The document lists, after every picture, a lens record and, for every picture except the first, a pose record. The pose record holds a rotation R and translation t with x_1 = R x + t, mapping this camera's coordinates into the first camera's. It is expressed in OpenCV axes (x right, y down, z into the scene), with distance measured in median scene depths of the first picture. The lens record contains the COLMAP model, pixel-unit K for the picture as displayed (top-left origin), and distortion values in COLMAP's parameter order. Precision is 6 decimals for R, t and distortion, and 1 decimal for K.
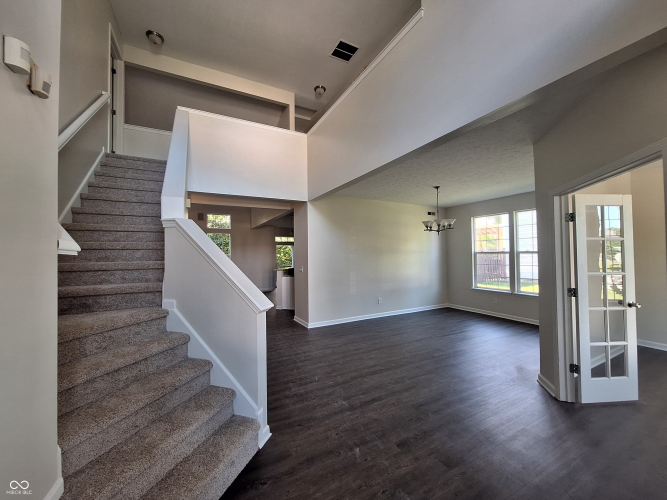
lens RADIAL K [[261.3, 0, 333.5], [0, 261.3, 250.0], [0, 0, 1]] dist [-0.007530, 0.000149]
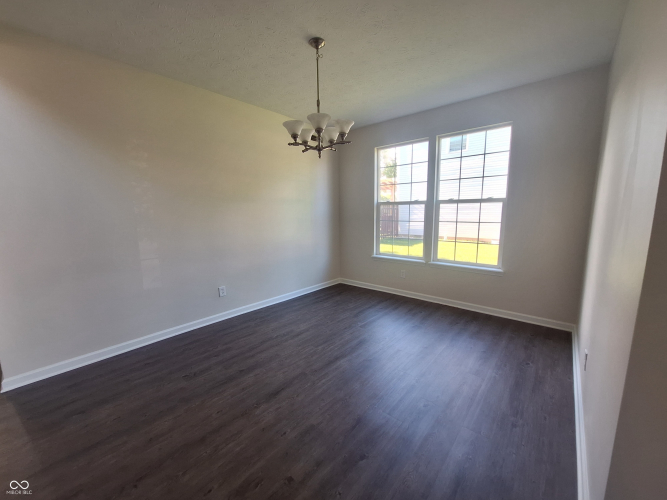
lens RADIAL K [[261.3, 0, 333.5], [0, 261.3, 250.0], [0, 0, 1]] dist [-0.007530, 0.000149]
pose [[0.931702, -0.050970, 0.359629, 0.214382], [-0.007251, 0.987298, 0.158715, 0.026333], [-0.363151, -0.150483, 0.919498, 0.462178]]
